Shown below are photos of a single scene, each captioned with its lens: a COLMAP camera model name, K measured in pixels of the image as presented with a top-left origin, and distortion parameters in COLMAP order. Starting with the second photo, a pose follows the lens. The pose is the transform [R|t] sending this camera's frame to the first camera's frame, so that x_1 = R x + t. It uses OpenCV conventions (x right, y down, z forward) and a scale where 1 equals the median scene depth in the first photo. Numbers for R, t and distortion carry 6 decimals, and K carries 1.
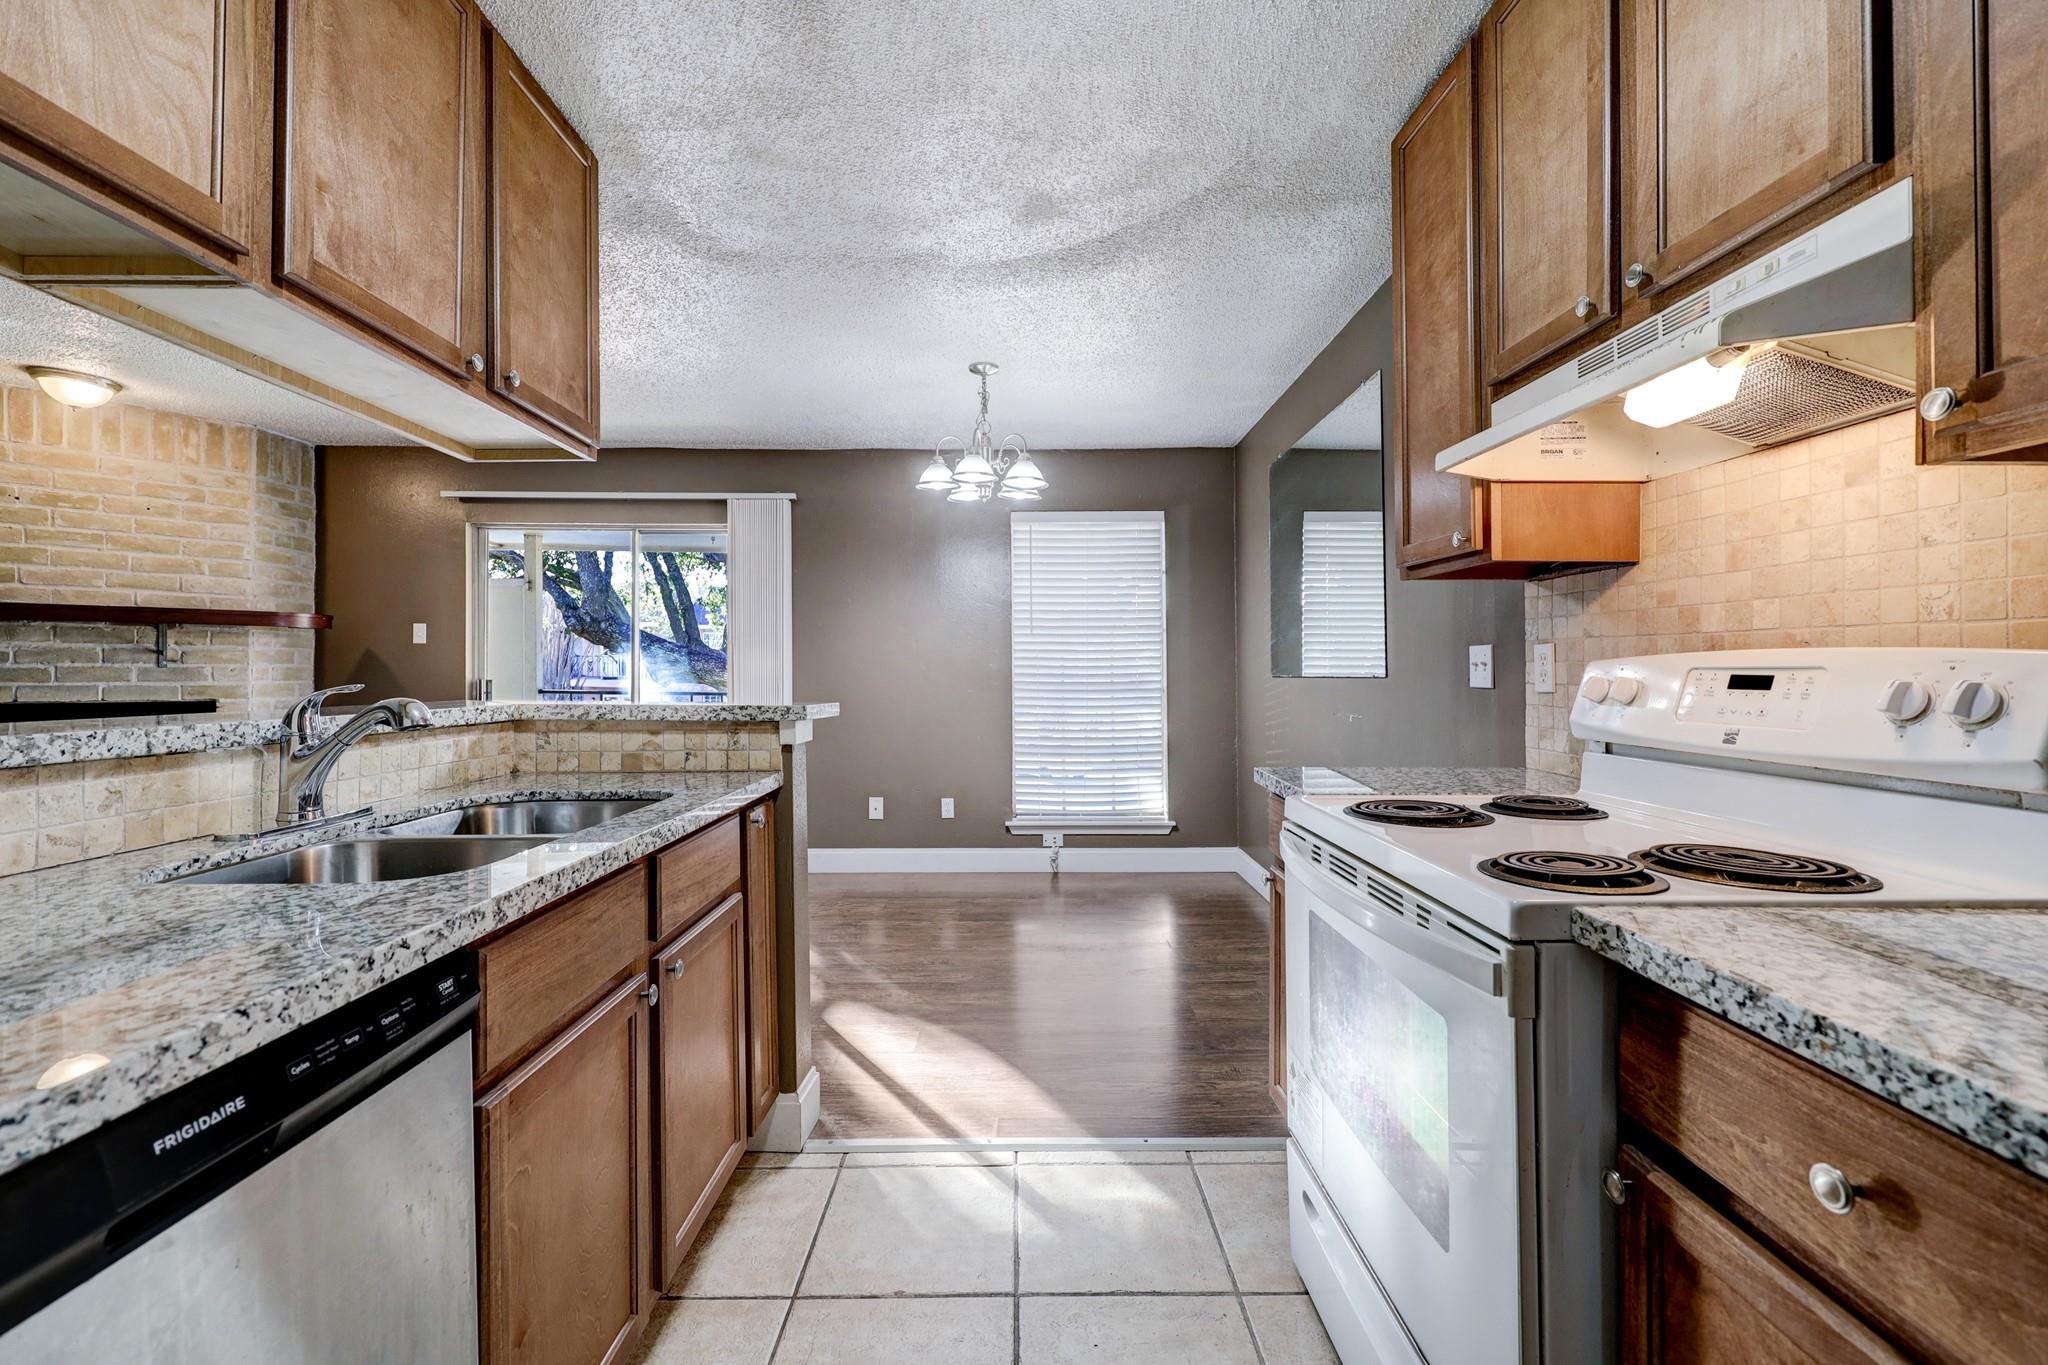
lens RADIAL K [[831.9, 0, 1005.0], [0, 831.9, 670.4], [0, 0, 1]] dist [-0.001272, 0.002805]
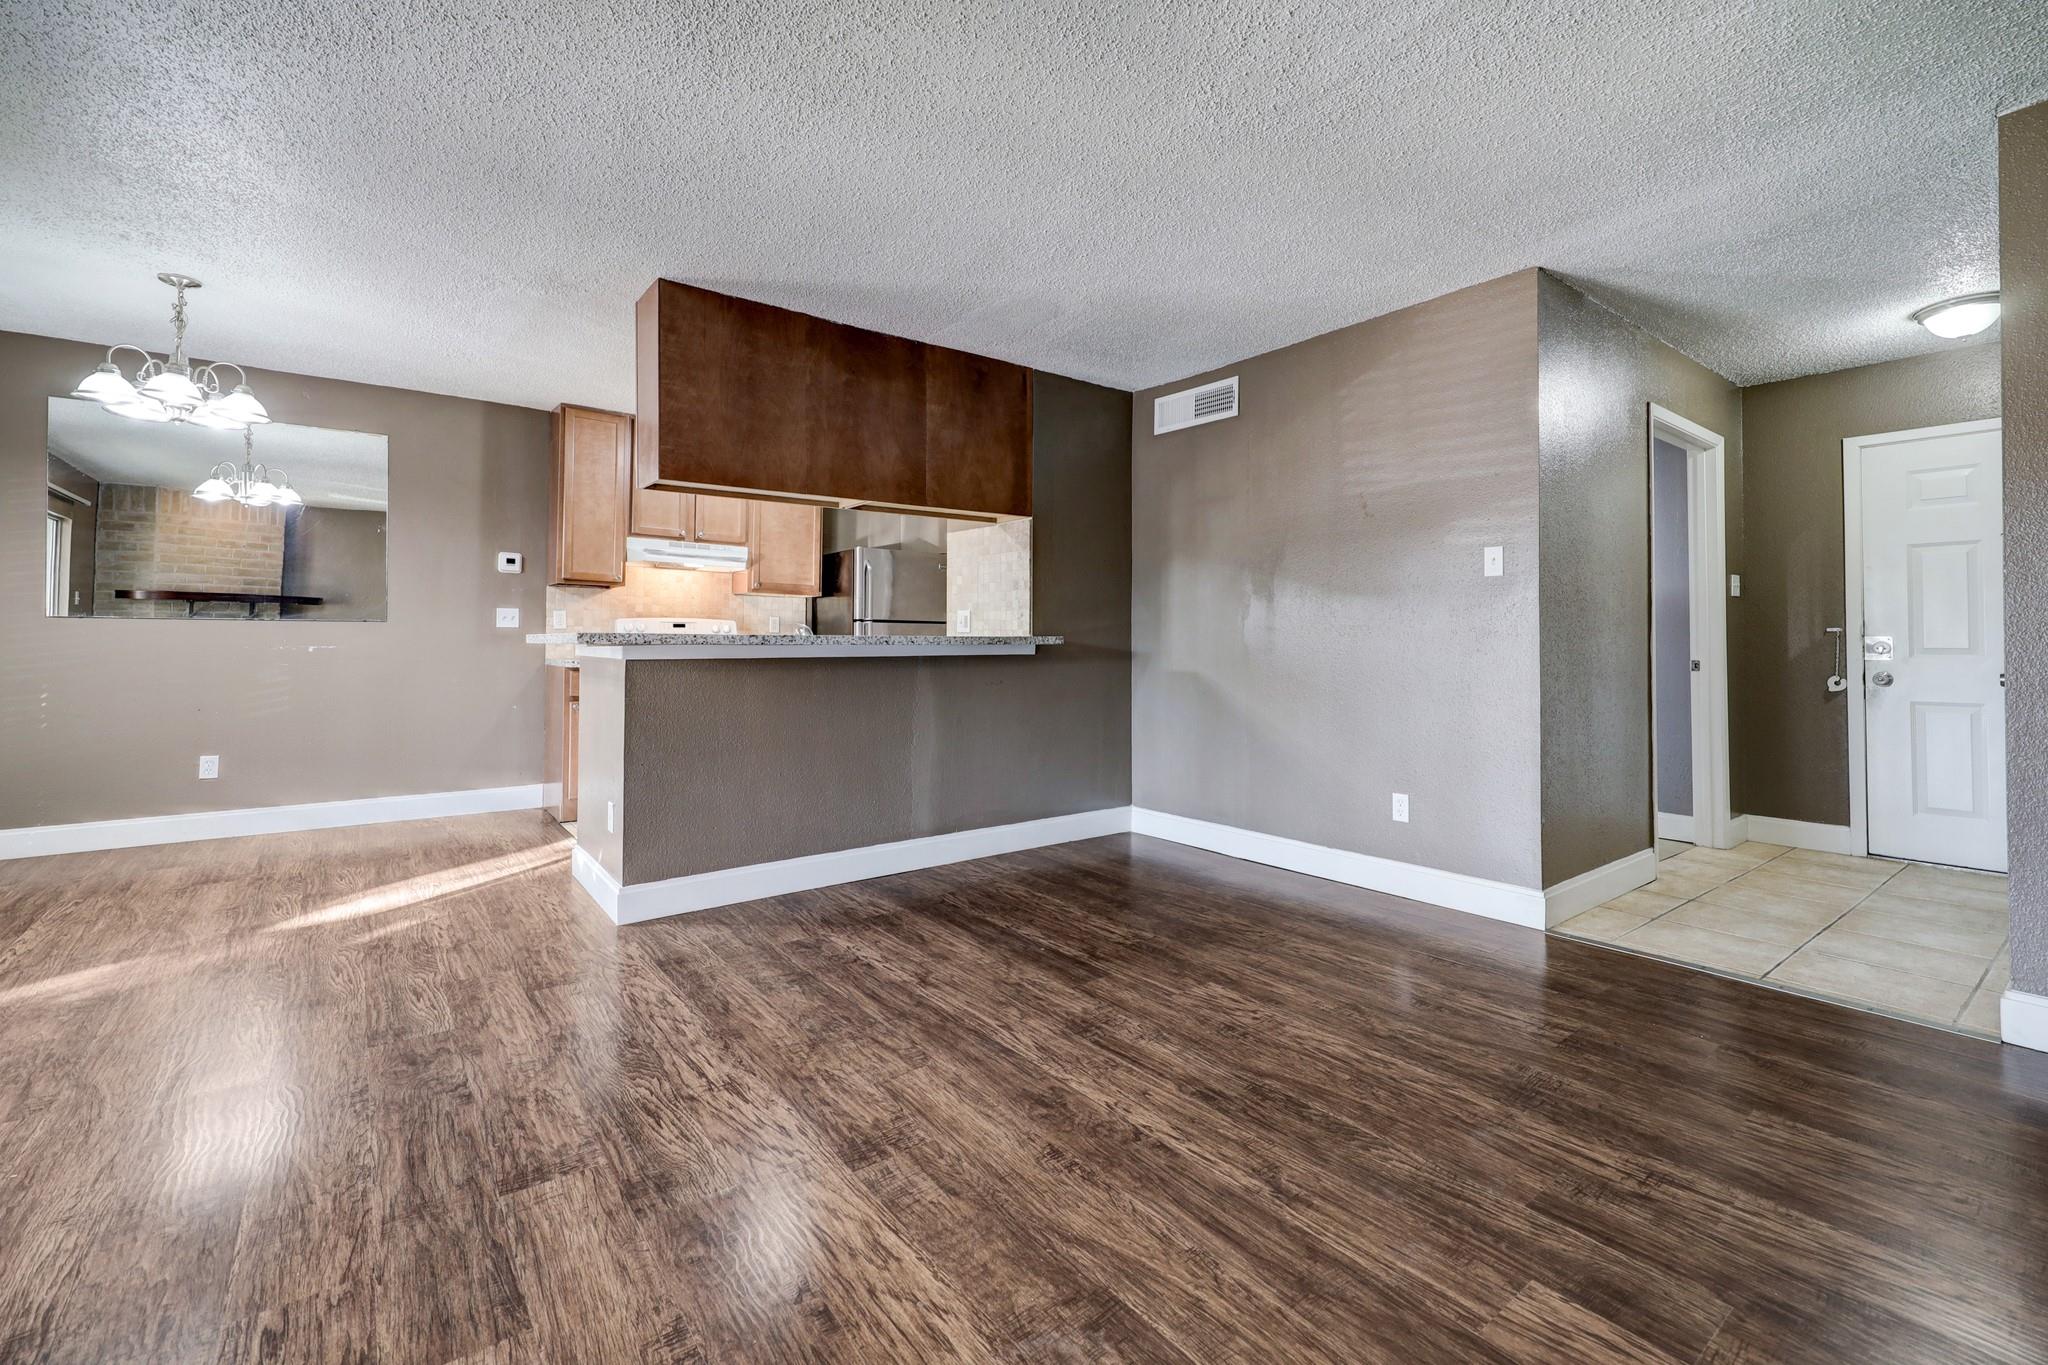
lens RADIAL K [[877.9, 0, 1023.2], [0, 877.9, 631.1], [0, 0, 1]] dist [0.001646, -0.000077]
pose [[-0.612519, 0.002565, 0.790452, -1.146554], [-0.010948, 0.999871, -0.011728, 0.023075], [-0.790380, -0.015837, -0.612412, 0.709653]]
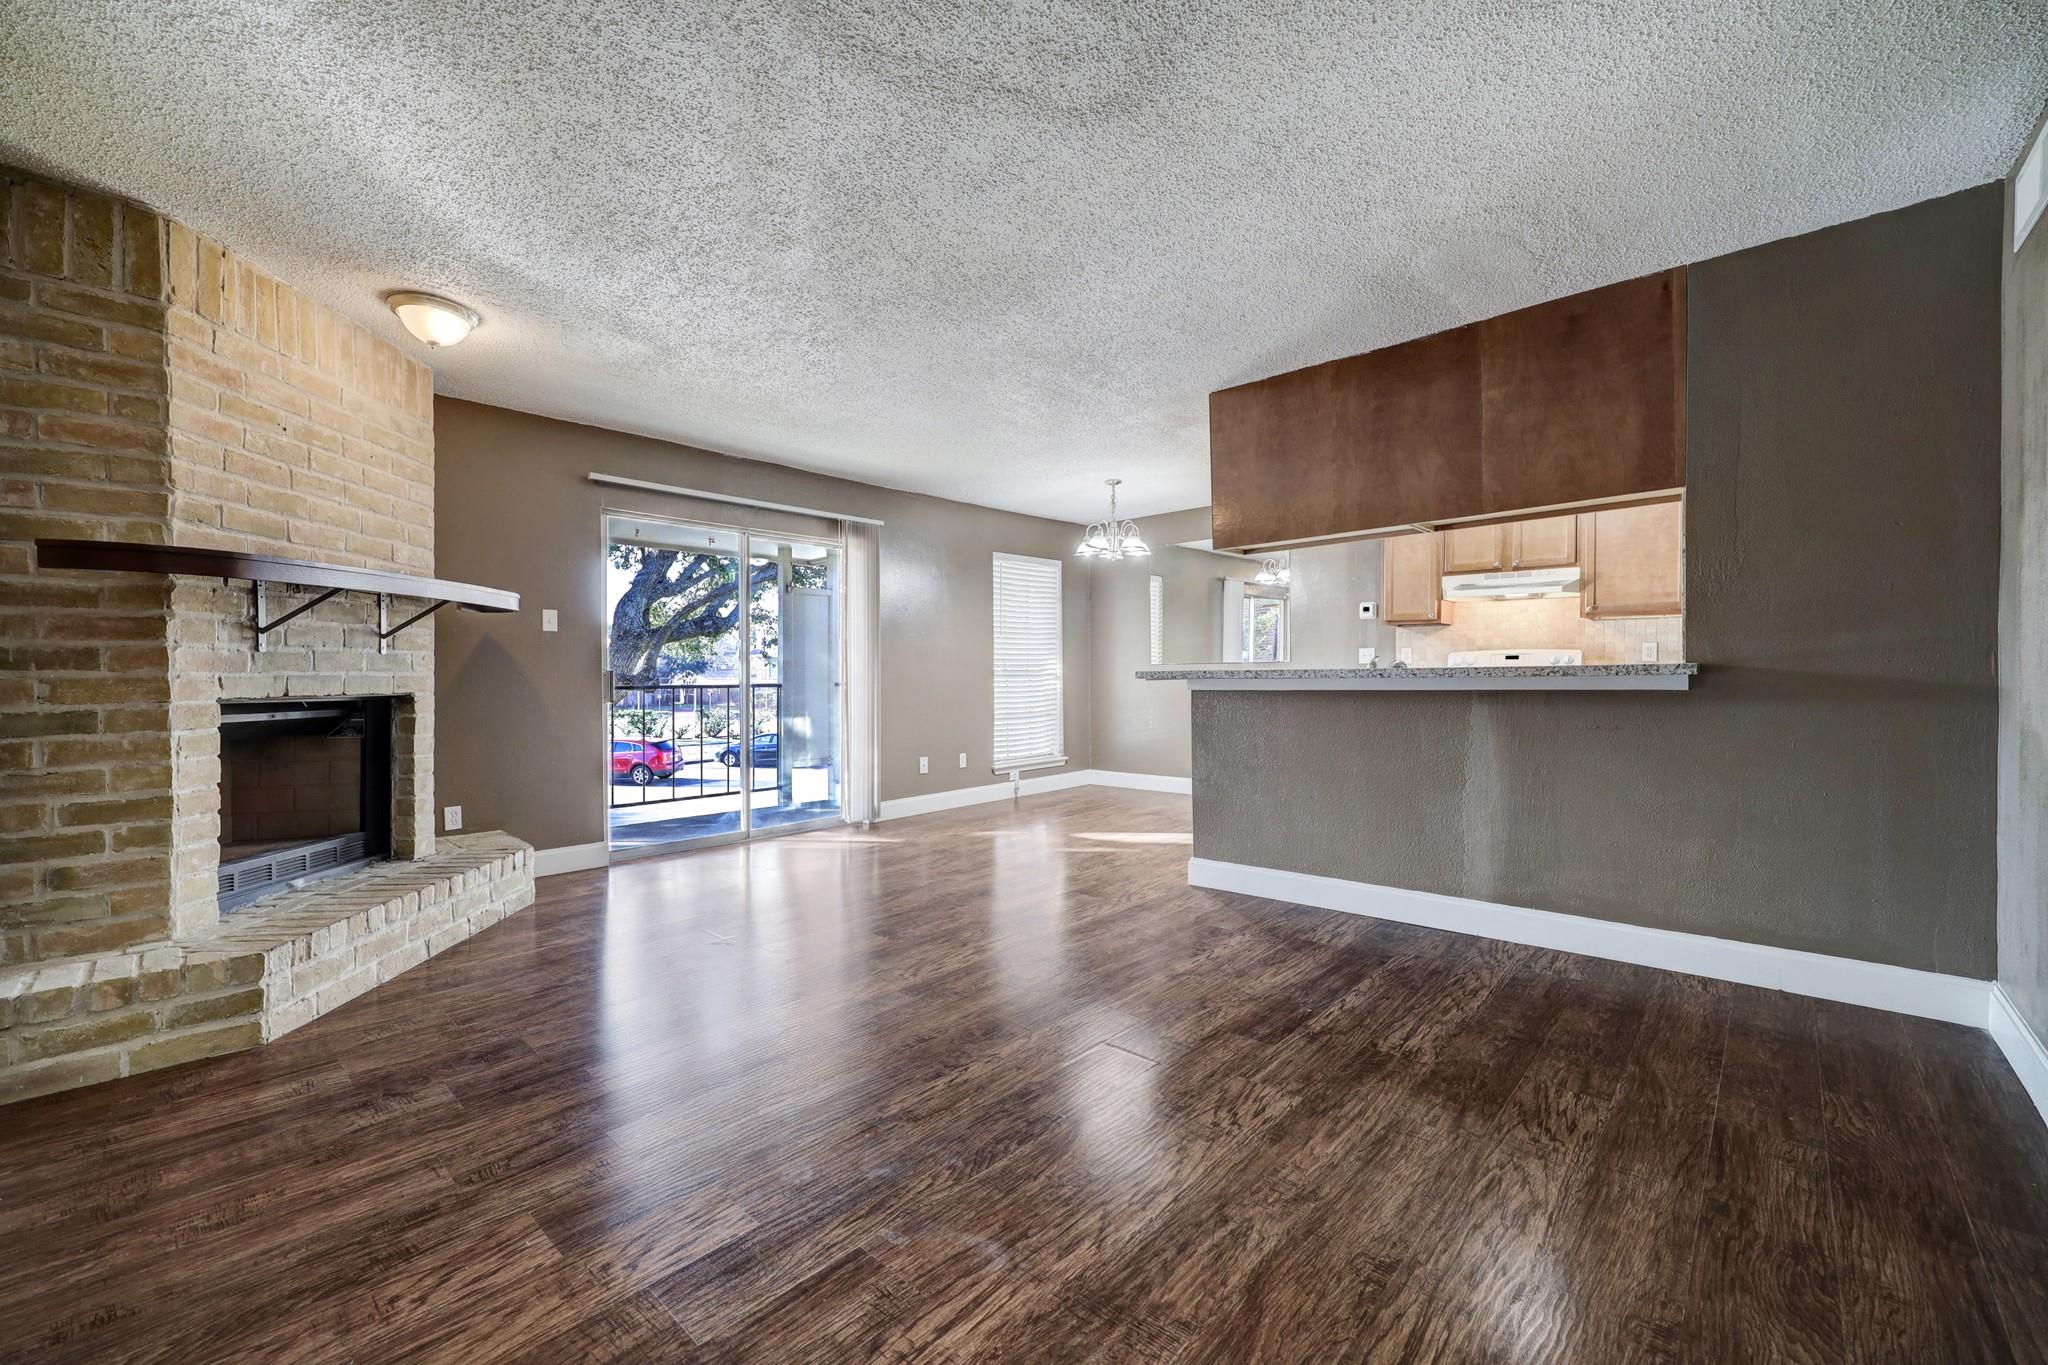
lens RADIAL K [[831.9, 0, 1007.9], [0, 831.9, 684.5], [0, 0, 1]] dist [-0.001272, 0.002805]
pose [[0.679911, -0.017635, 0.733083, -1.193339], [0.008478, 0.999833, 0.016189, 0.018751], [-0.733246, -0.004792, 0.679947, -0.004304]]
